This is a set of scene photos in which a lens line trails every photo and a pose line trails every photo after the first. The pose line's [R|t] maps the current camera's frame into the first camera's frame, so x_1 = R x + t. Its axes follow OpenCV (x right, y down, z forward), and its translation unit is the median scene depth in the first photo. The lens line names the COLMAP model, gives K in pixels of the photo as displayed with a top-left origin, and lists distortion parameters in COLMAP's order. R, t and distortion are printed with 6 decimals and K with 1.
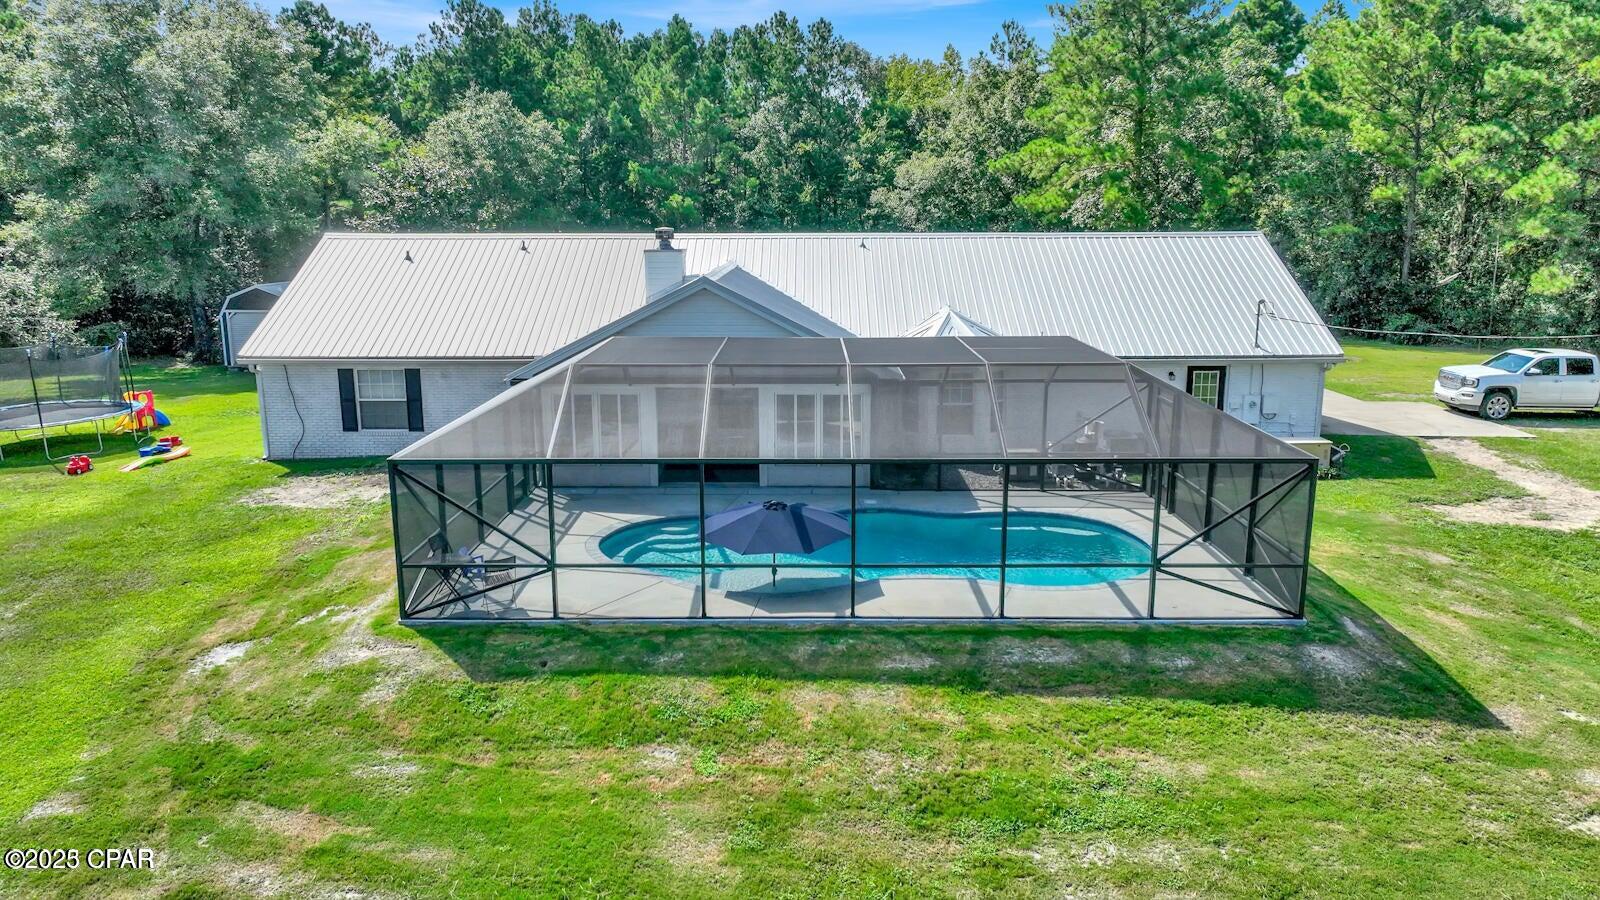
lens RADIAL K [[1121.4, 0, 805.9], [0, 1121.4, 437.0], [0, 0, 1]] dist [-0.011136, 0.031585]
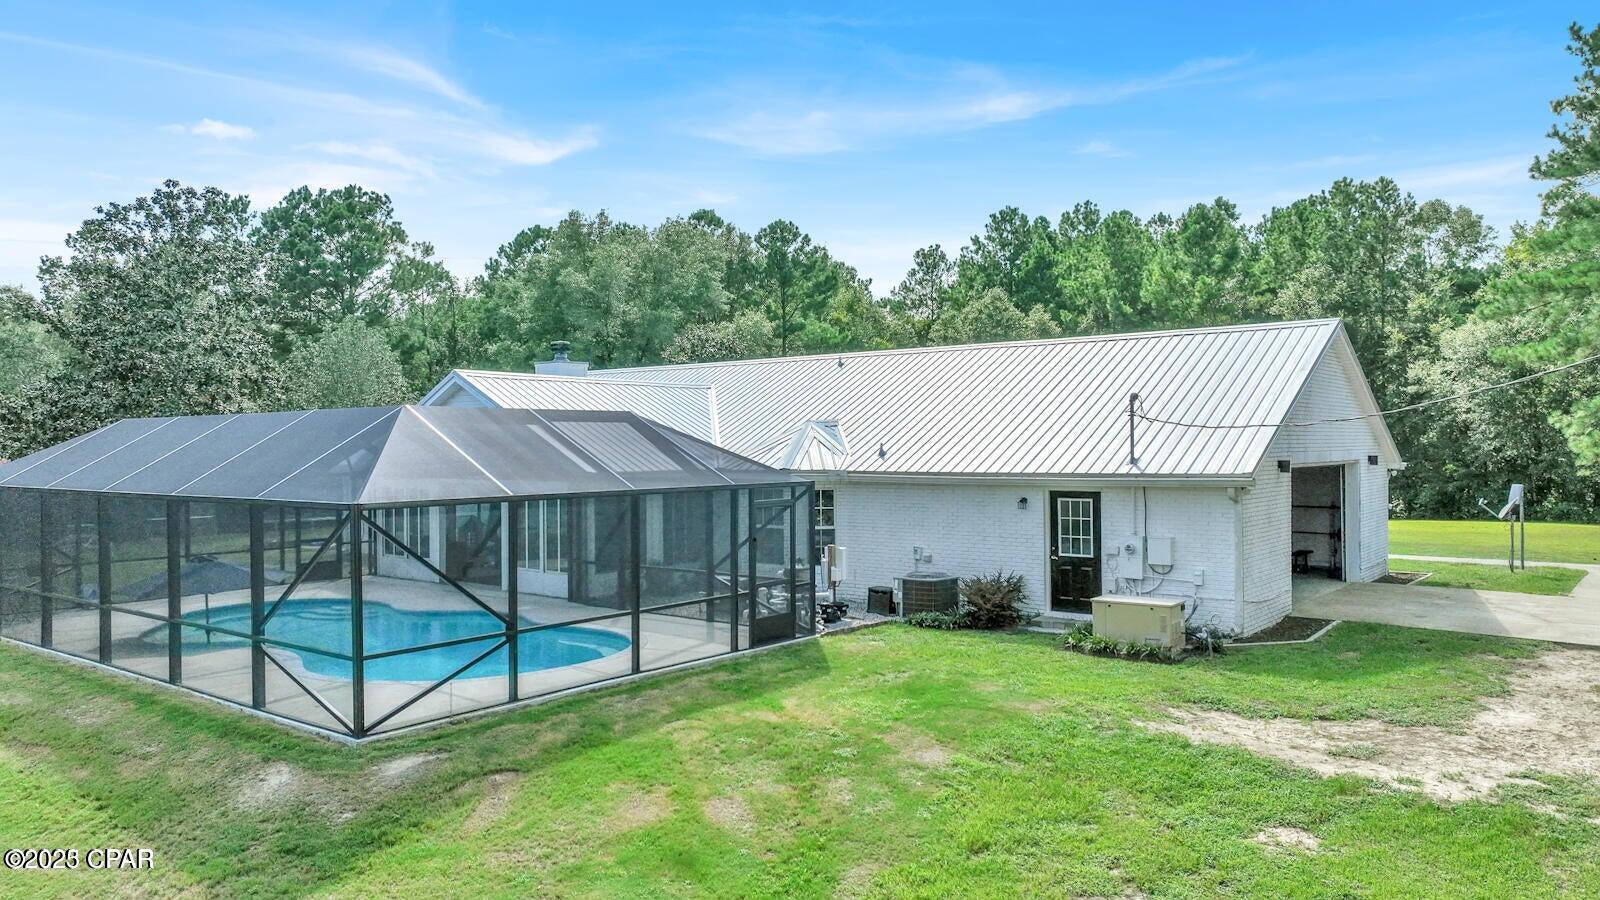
lens RADIAL K [[1121.4, 0, 805.9], [0, 1121.4, 437.0], [0, 0, 1]] dist [-0.011136, 0.031585]
pose [[0.785974, -0.007294, -0.618216, 1.125430], [-0.115417, 0.980621, -0.158306, 0.057033], [0.607391, 0.195777, 0.769901, 0.608220]]
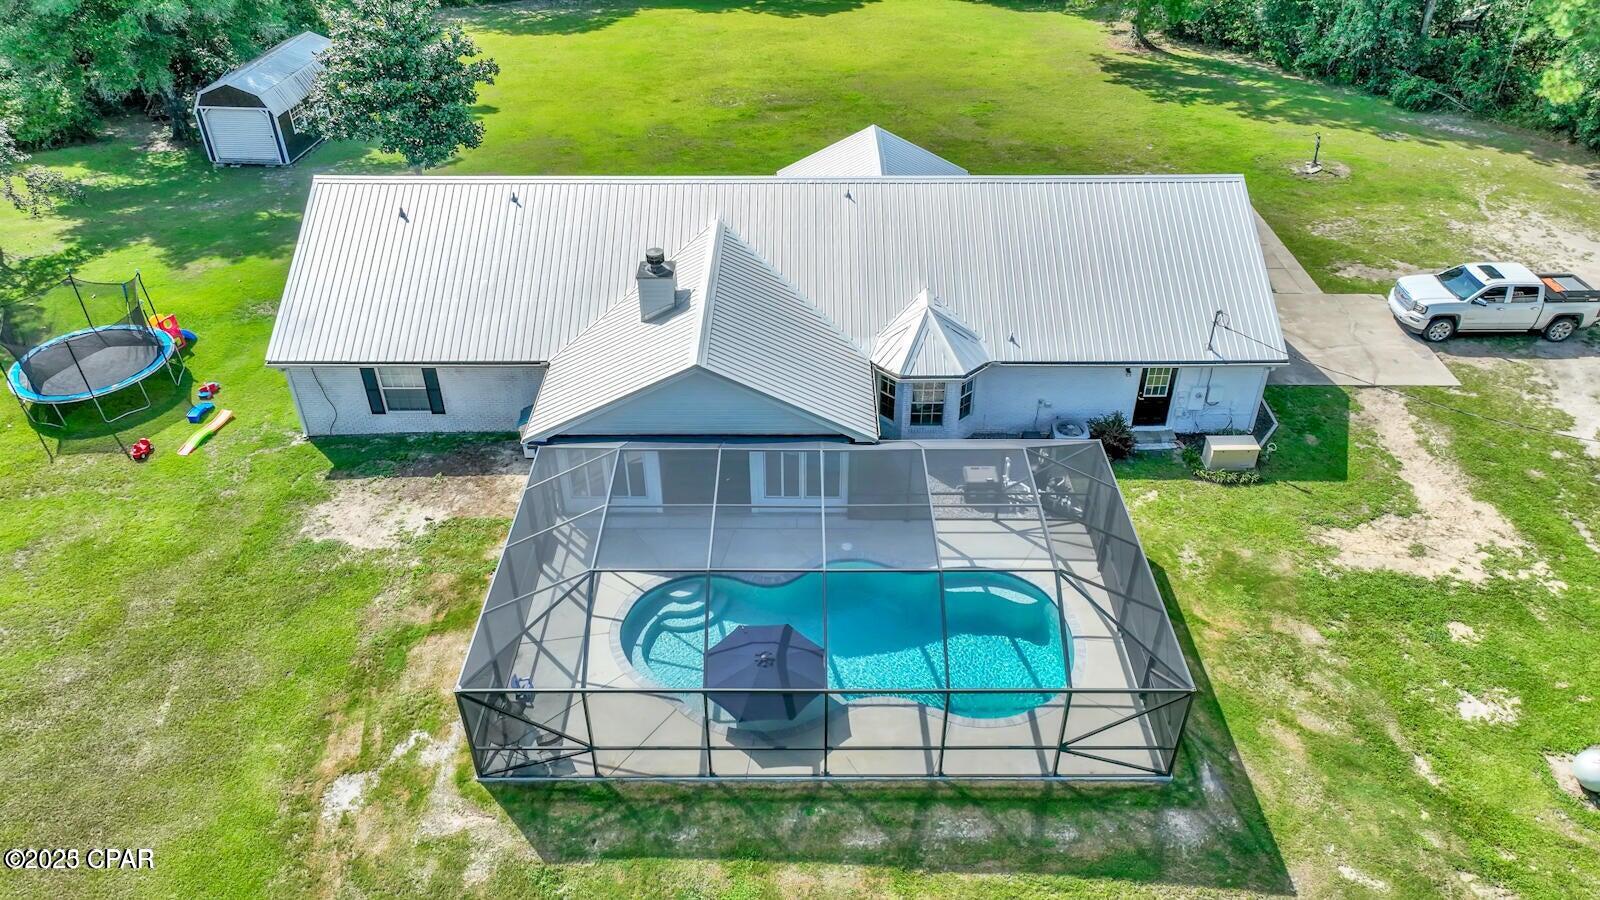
lens RADIAL K [[1121.4, 0, 805.9], [0, 1121.4, 437.0], [0, 0, 1]] dist [-0.011136, 0.031585]
pose [[0.999987, -0.001891, 0.004658, 0.014129], [-0.000162, 0.913974, 0.405773, -0.746391], [-0.005025, -0.405768, 0.913962, -0.030783]]
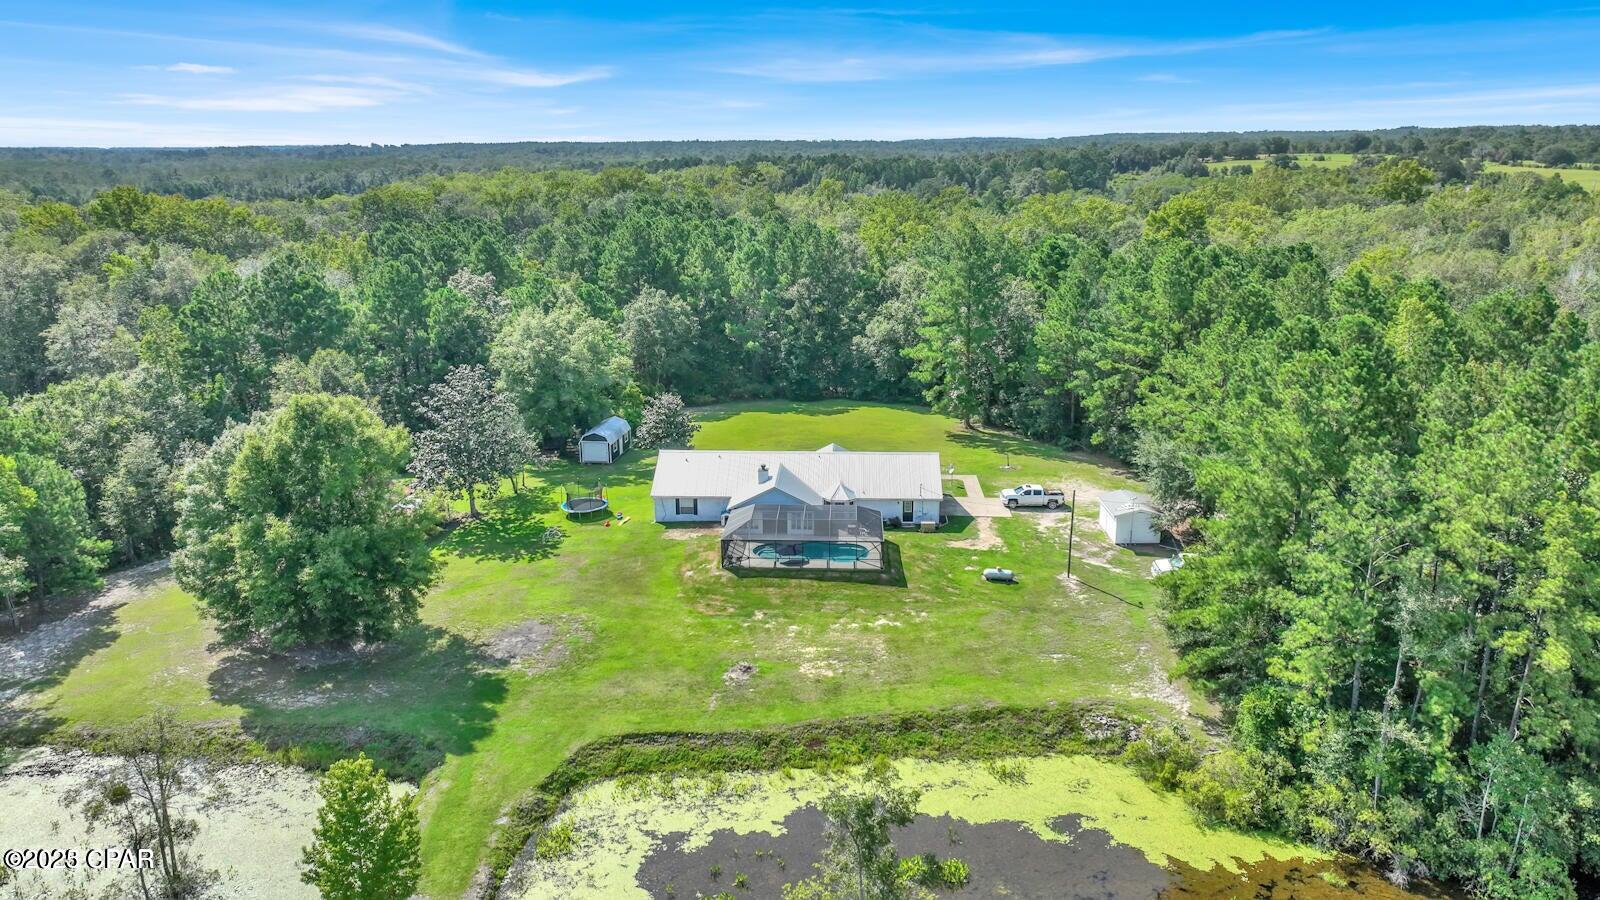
lens RADIAL K [[1121.4, 0, 805.9], [0, 1121.4, 437.0], [0, 0, 1]] dist [-0.011136, 0.031585]
pose [[0.999230, 0.009675, -0.038024, 0.270669], [-0.007451, 0.998278, 0.058192, -0.833148], [0.038521, -0.057864, 0.997581, -4.634566]]
